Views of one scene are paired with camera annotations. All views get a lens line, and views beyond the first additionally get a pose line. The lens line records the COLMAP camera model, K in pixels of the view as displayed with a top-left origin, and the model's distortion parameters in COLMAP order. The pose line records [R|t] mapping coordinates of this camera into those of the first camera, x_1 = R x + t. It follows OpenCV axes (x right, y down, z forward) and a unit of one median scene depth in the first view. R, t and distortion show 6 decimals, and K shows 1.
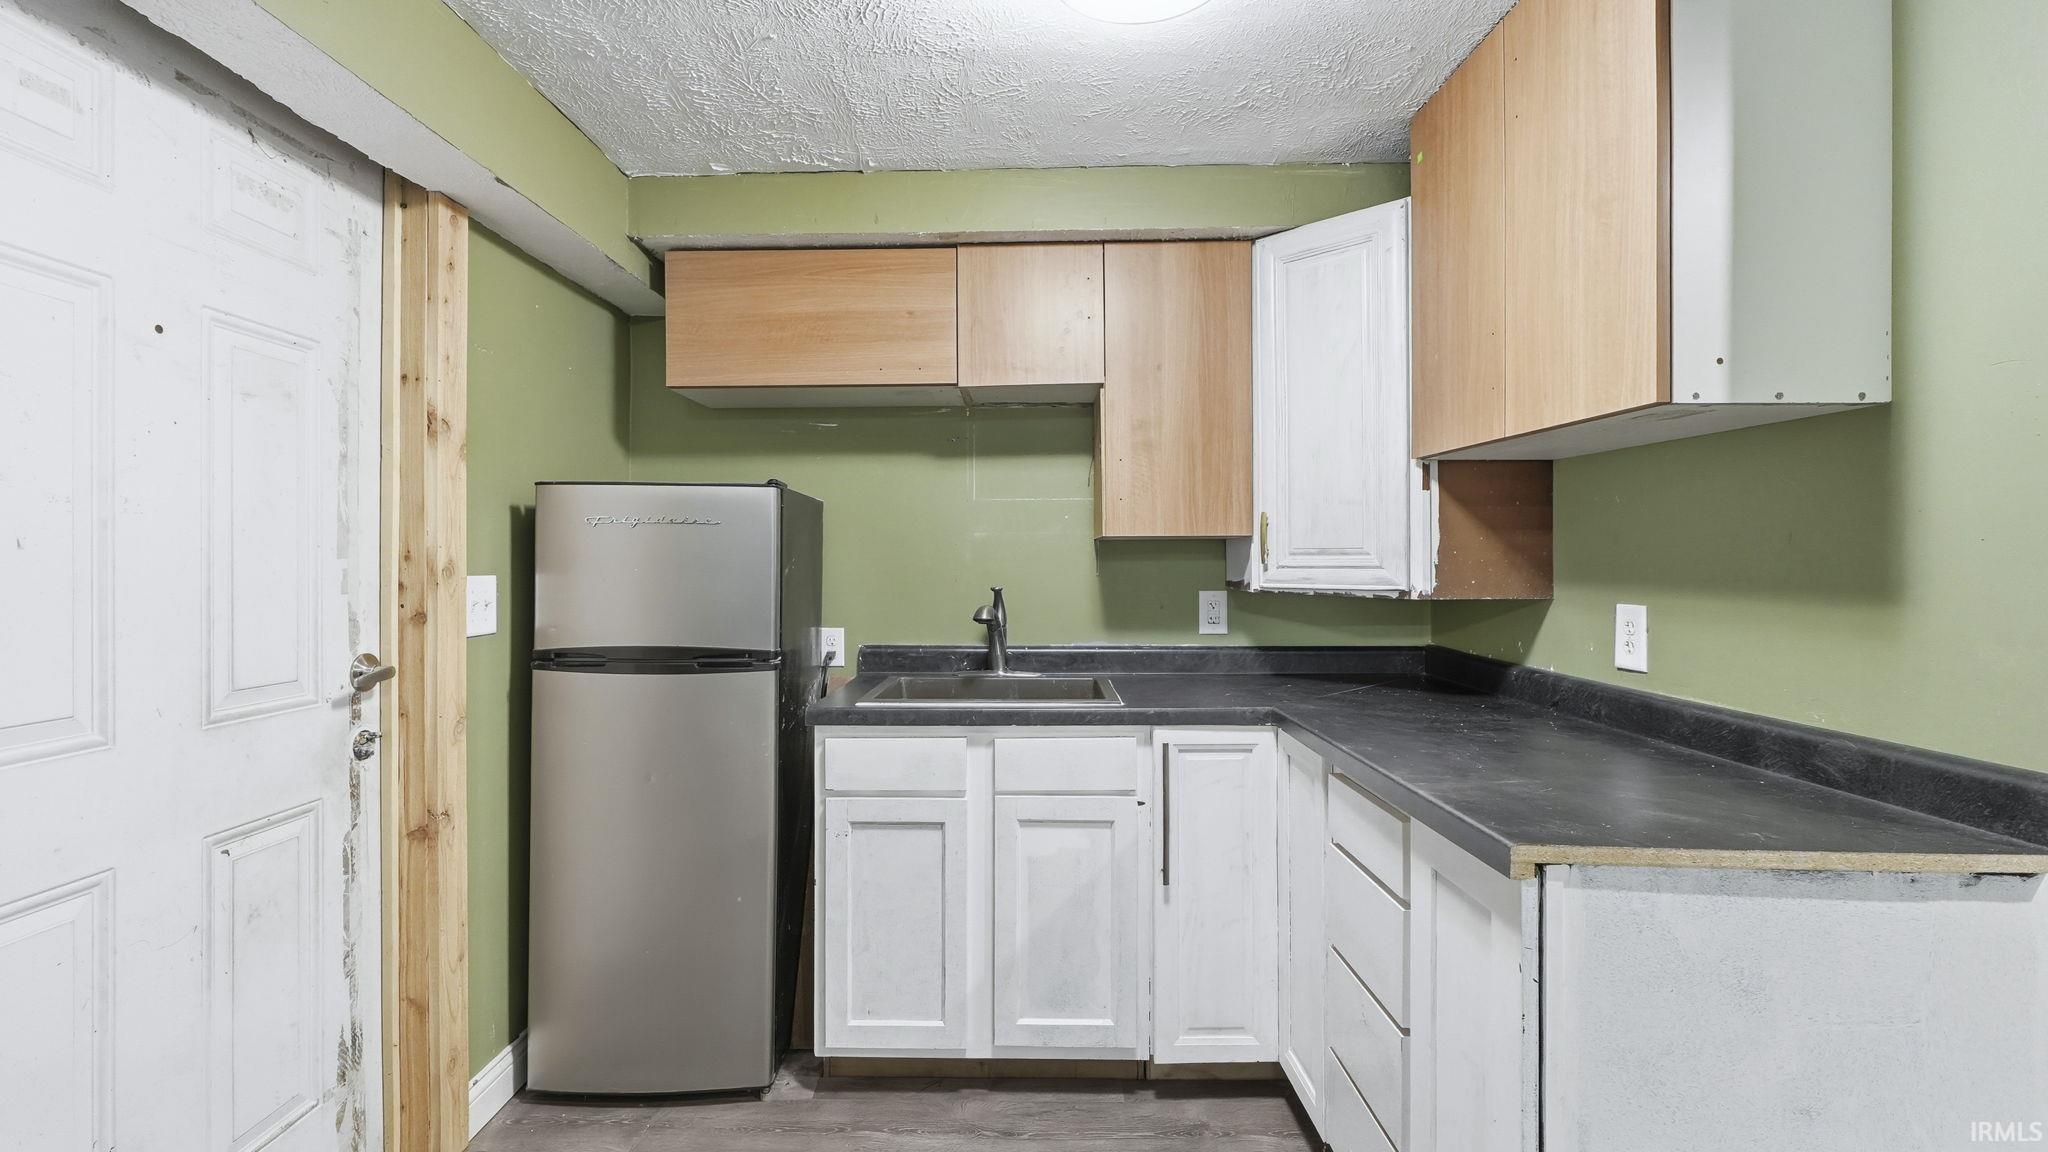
lens RADIAL K [[860.4, 0, 1023.0], [0, 860.4, 563.9], [0, 0, 1]] dist [-0.000364, -0.001232]
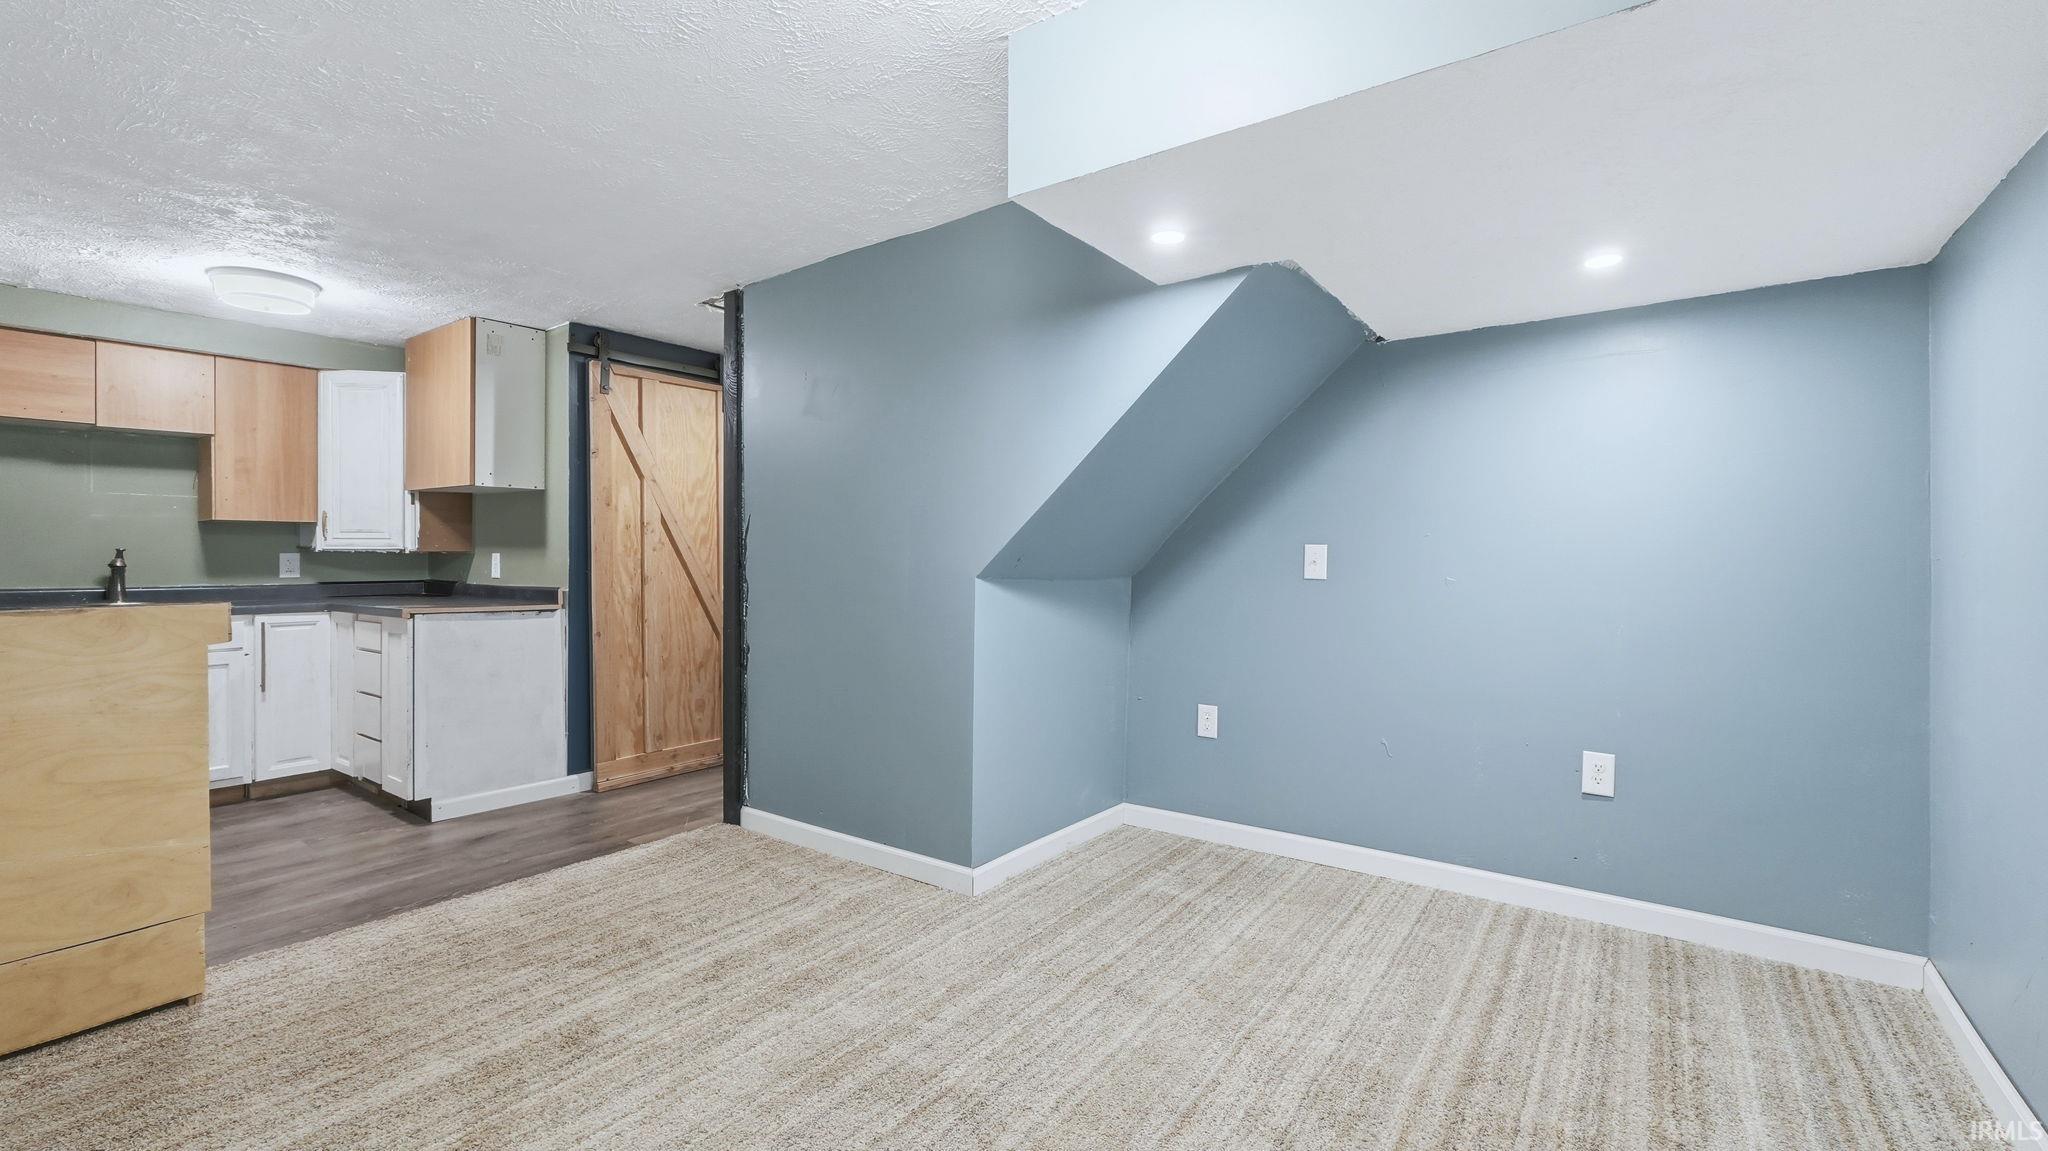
lens RADIAL K [[860.4, 0, 1019.5], [0, 860.4, 556.8], [0, 0, 1]] dist [-0.000364, -0.001232]
pose [[0.590766, 0.002792, 0.806838, -0.370619], [0.000218, 0.999993, -0.003621, 0.054077], [-0.806843, 0.002315, 0.590761, -1.457786]]
